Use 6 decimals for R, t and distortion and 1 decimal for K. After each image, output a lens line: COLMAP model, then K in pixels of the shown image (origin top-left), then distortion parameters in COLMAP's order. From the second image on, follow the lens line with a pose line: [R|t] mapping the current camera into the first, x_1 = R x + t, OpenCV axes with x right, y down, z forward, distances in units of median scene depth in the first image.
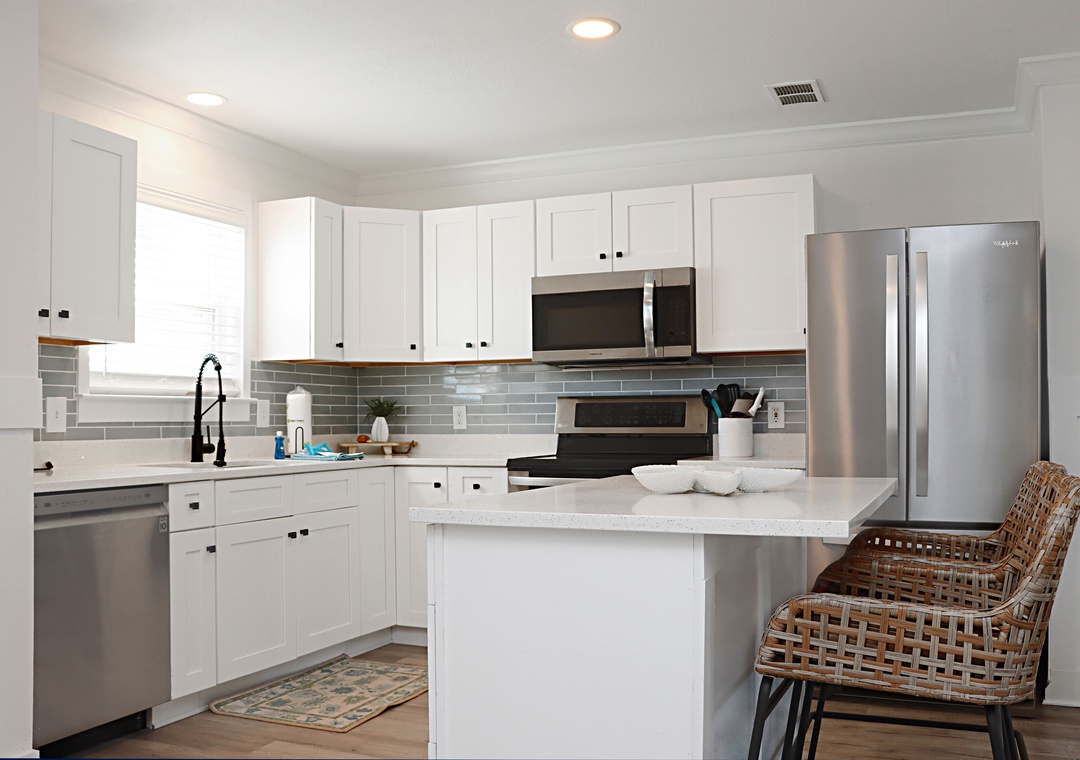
lens RADIAL K [[965.1, 0, 520.2], [0, 965.1, 427.9], [0, 0, 1]] dist [-0.167862, 0.134338]
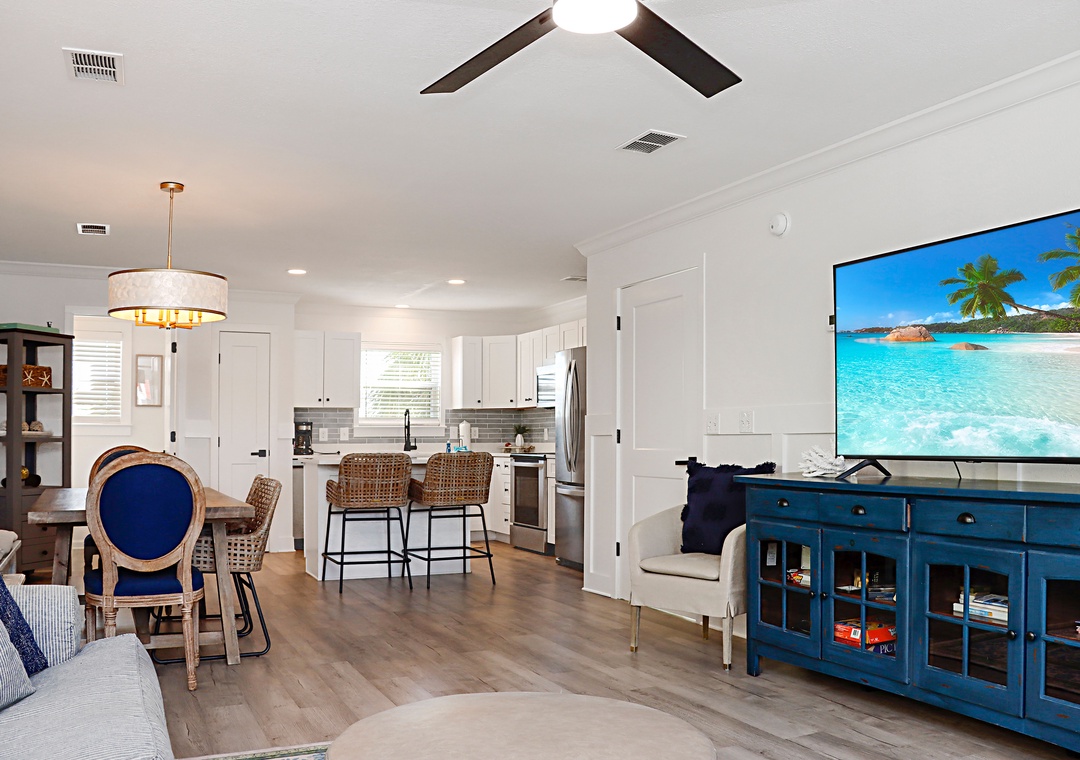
lens RADIAL K [[965.1, 0, 503.0], [0, 965.1, 385.8], [0, 0, 1]] dist [-0.167862, 0.134338]
pose [[0.714355, -0.035354, -0.698890, 1.421630], [-0.001968, 0.998617, -0.052528, -0.006450], [0.699781, 0.038899, 0.713298, -0.547280]]
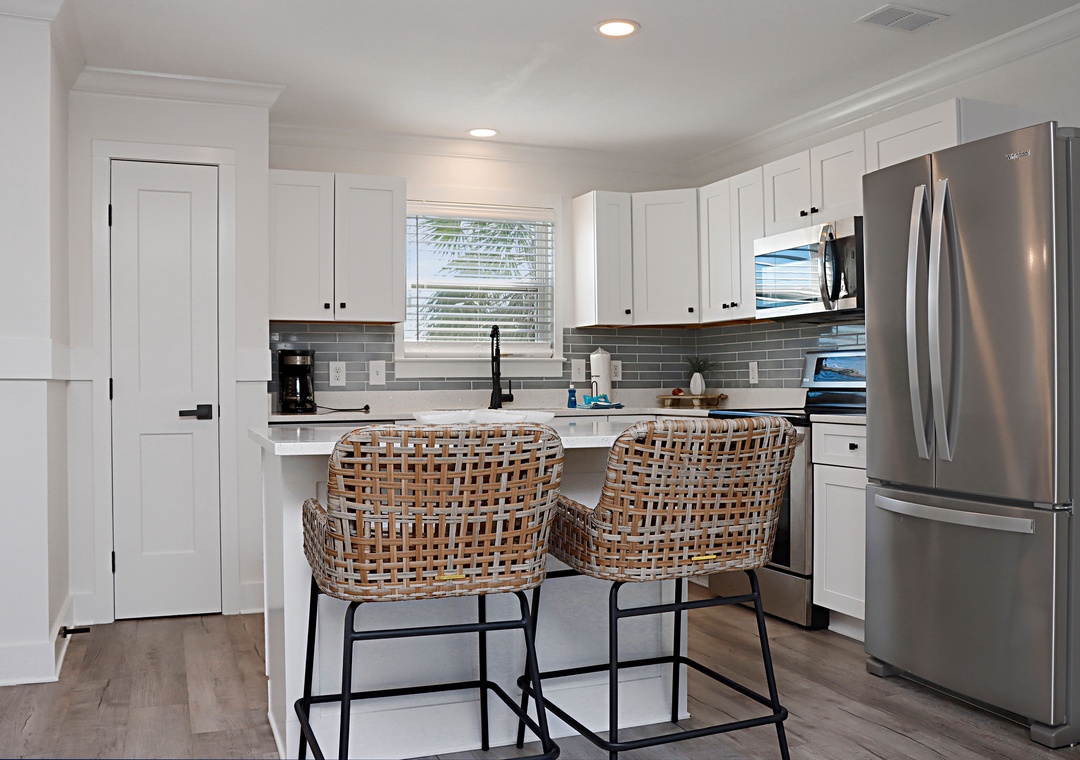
lens RADIAL K [[965.1, 0, 545.3], [0, 965.1, 384.9], [0, 0, 1]] dist [-0.167862, 0.134338]
pose [[0.706429, 0.002598, -0.707780, 0.589233], [-0.001081, 0.999996, 0.002592, 0.000478], [0.707784, -0.001066, 0.706429, 0.093021]]
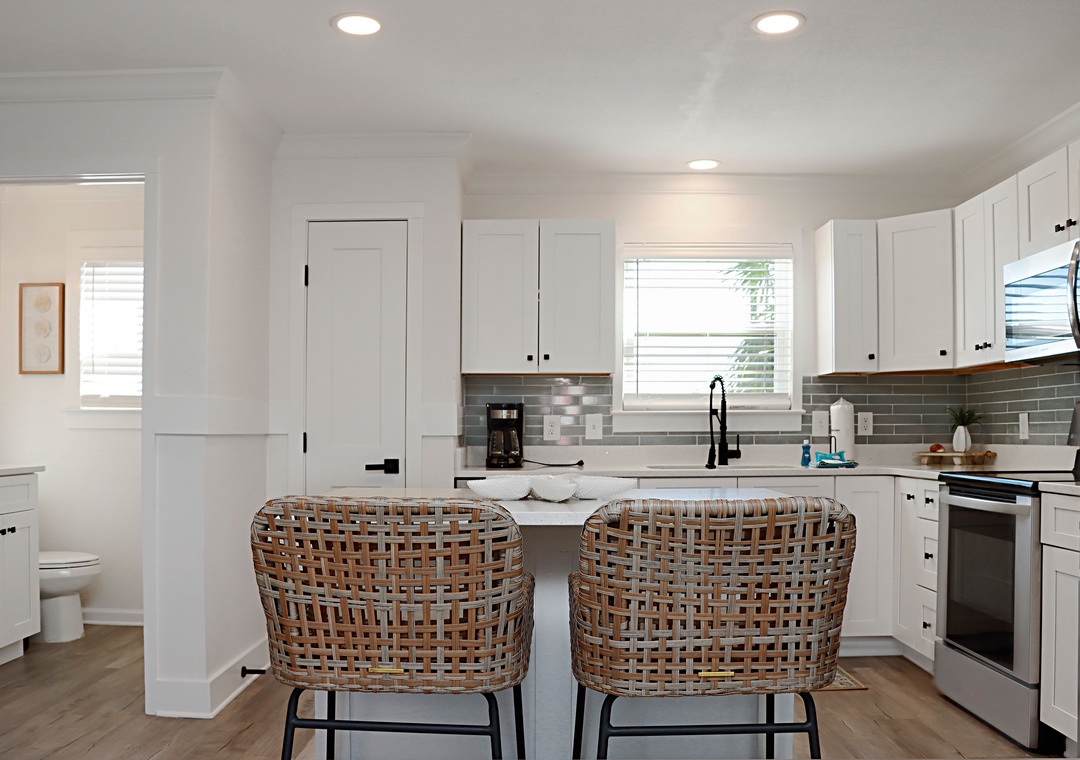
lens RADIAL K [[965.1, 0, 528.7], [0, 965.1, 421.5], [0, 0, 1]] dist [-0.167862, 0.134338]
pose [[0.370031, -0.004637, -0.929008, 0.628157], [-0.004323, 0.999968, -0.006713, -0.008796], [0.929009, 0.006500, 0.369999, 0.290879]]
